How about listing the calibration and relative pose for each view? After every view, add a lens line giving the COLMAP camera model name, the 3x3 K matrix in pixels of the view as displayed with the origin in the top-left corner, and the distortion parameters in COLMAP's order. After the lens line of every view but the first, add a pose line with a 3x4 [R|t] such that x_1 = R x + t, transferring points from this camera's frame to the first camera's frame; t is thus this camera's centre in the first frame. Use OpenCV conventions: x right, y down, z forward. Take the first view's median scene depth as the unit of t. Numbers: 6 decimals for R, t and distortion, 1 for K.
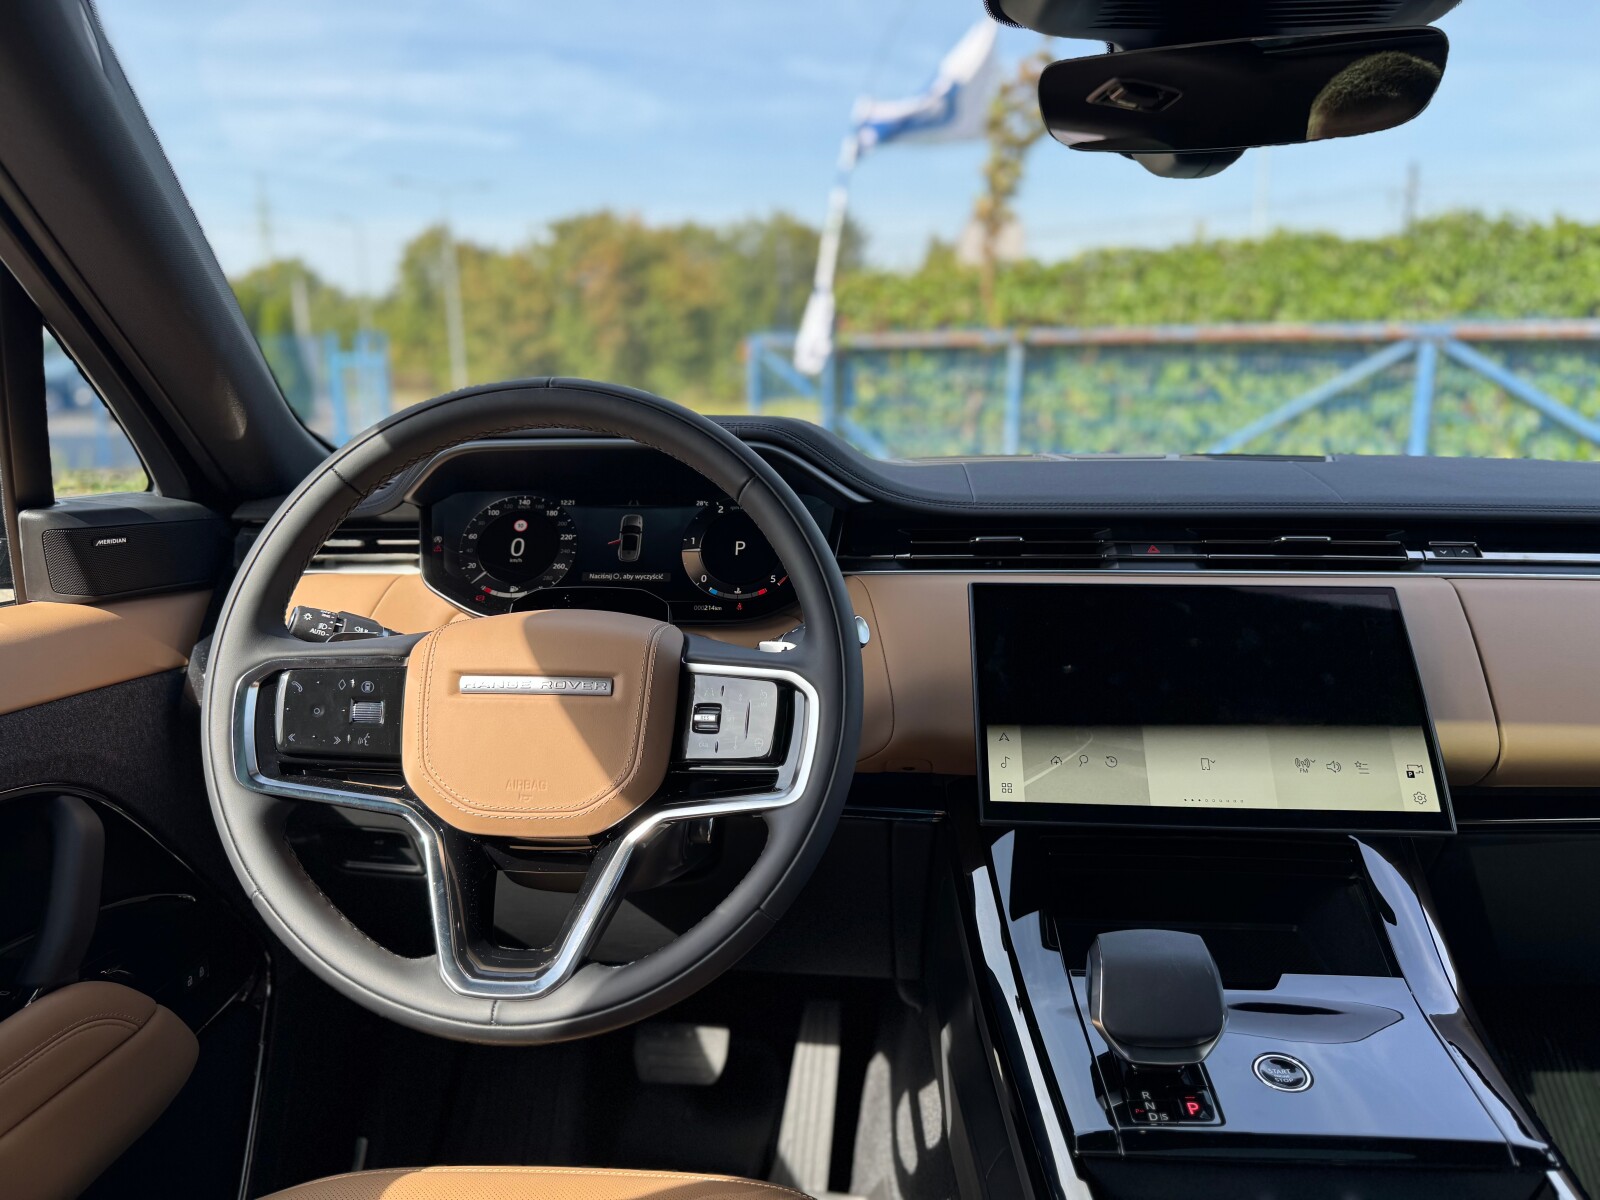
lens RADIAL K [[1134.4, 0, 786.0], [0, 1134.4, 607.5], [0, 0, 1]] dist [0.026179, -0.054169]
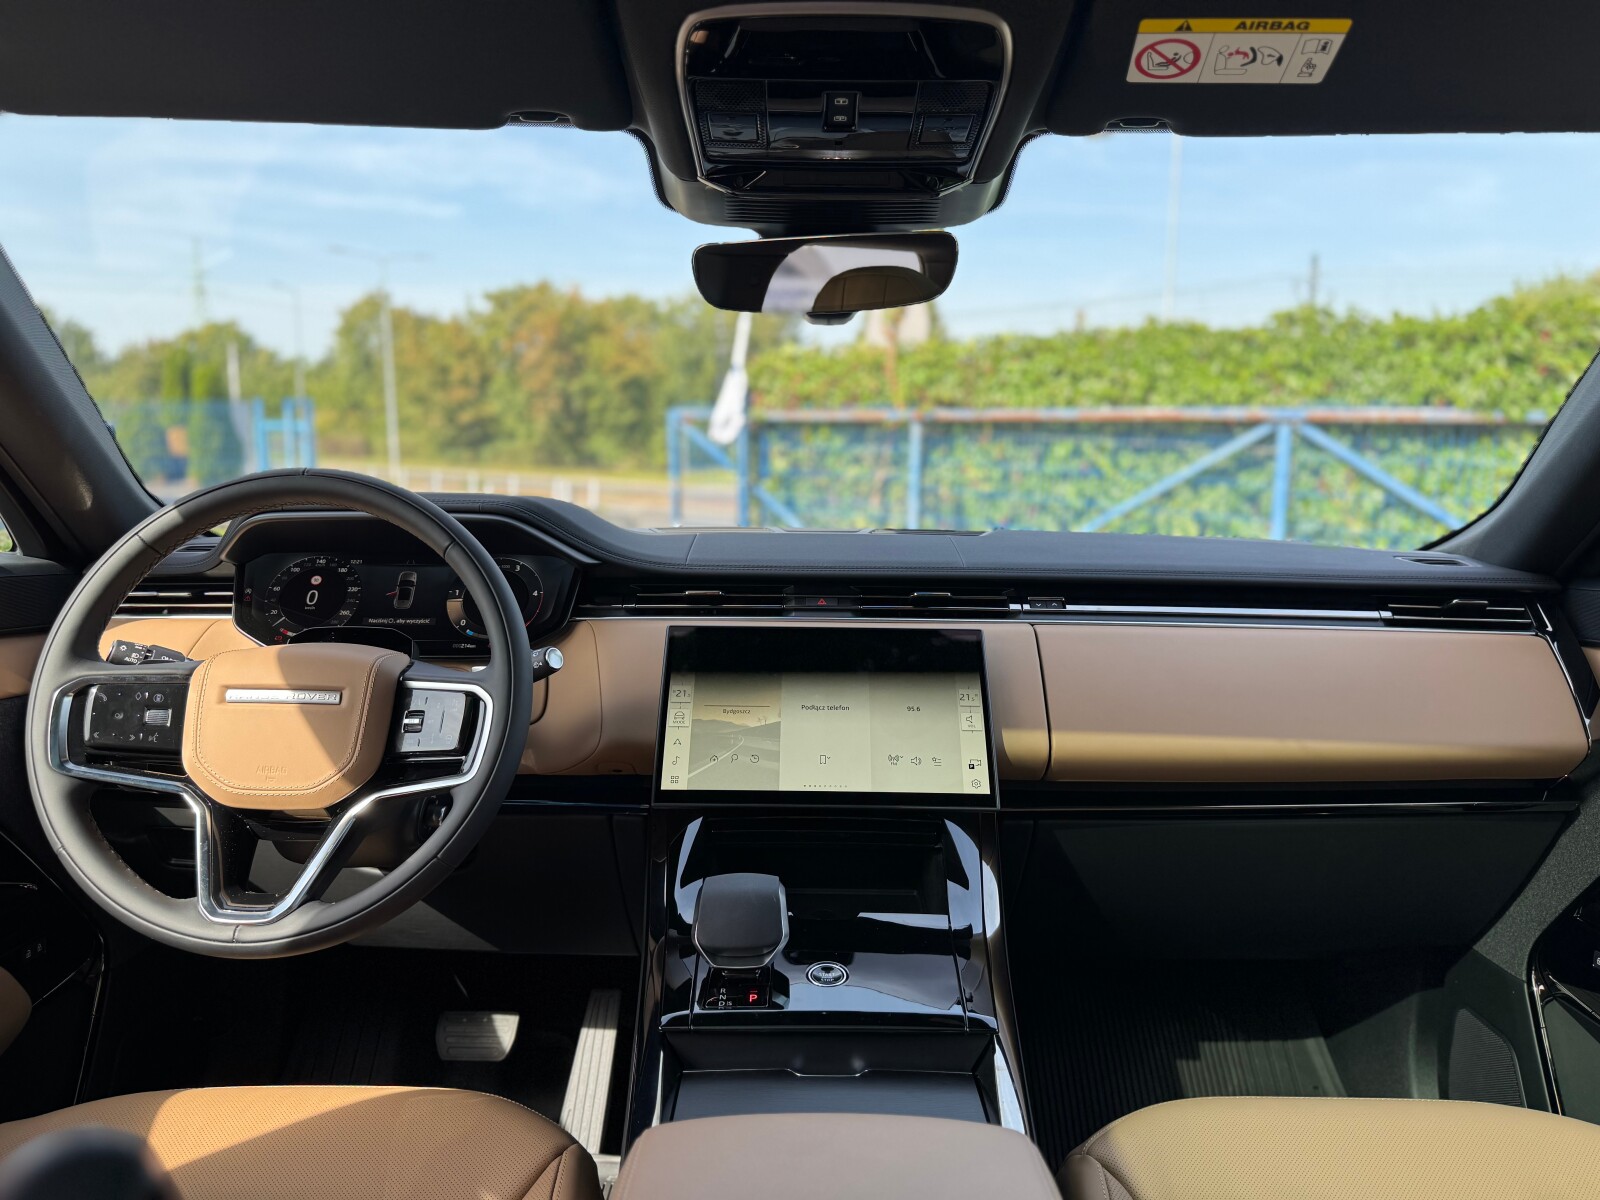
lens RADIAL K [[1134.4, 0, 801.7], [0, 1134.4, 599.2], [0, 0, 1]] dist [0.026179, -0.054169]
pose [[0.997917, 0.004293, 0.064361, 0.221690], [-0.000026, 0.997810, -0.066145, 0.031787], [-0.064504, 0.066006, 0.995732, -0.283460]]
